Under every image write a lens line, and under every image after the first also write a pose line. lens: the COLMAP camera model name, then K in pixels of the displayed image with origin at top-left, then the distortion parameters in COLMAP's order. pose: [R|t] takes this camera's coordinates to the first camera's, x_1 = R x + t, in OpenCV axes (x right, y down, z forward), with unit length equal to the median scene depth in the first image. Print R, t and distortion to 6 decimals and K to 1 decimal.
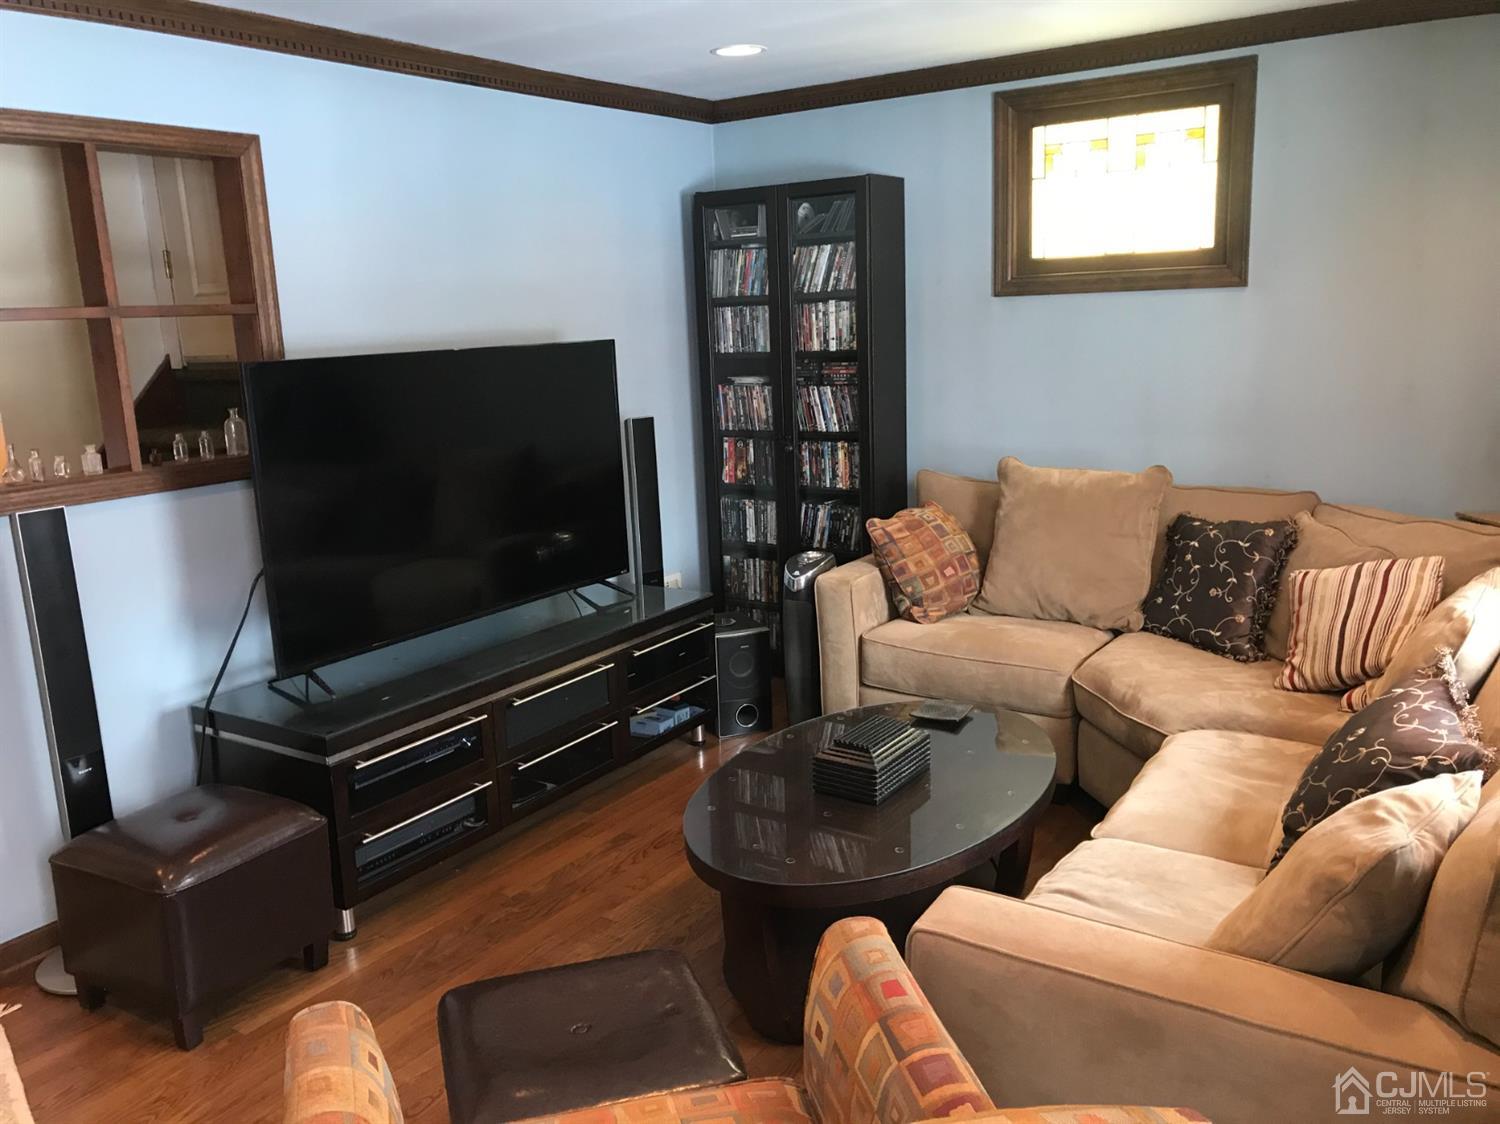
lens RADIAL K [[1233.0, 0, 739.8], [0, 1233.0, 572.1], [0, 0, 1]] dist [0.031551, -0.031451]
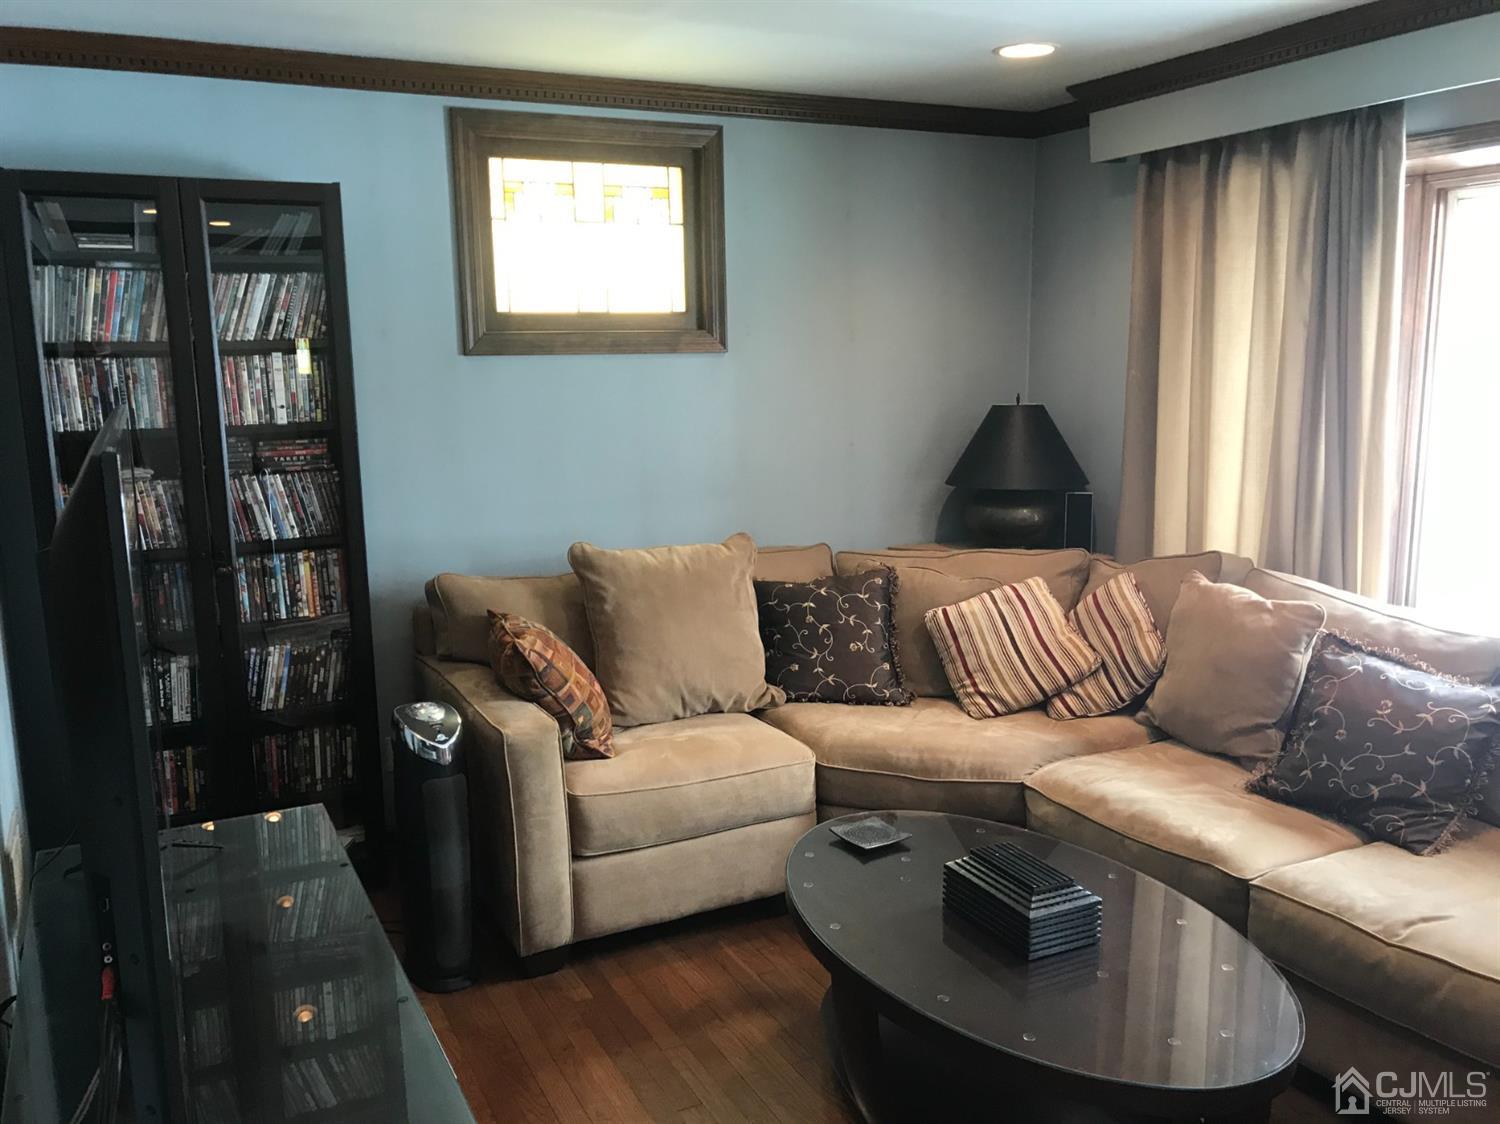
lens RADIAL K [[1233.0, 0, 744.4], [0, 1233.0, 552.2], [0, 0, 1]] dist [0.031551, -0.031451]
pose [[0.495339, -0.109257, 0.861802, -0.409379], [0.180249, 0.983395, 0.021070, -0.076155], [-0.849794, 0.144902, 0.506807, 0.436976]]
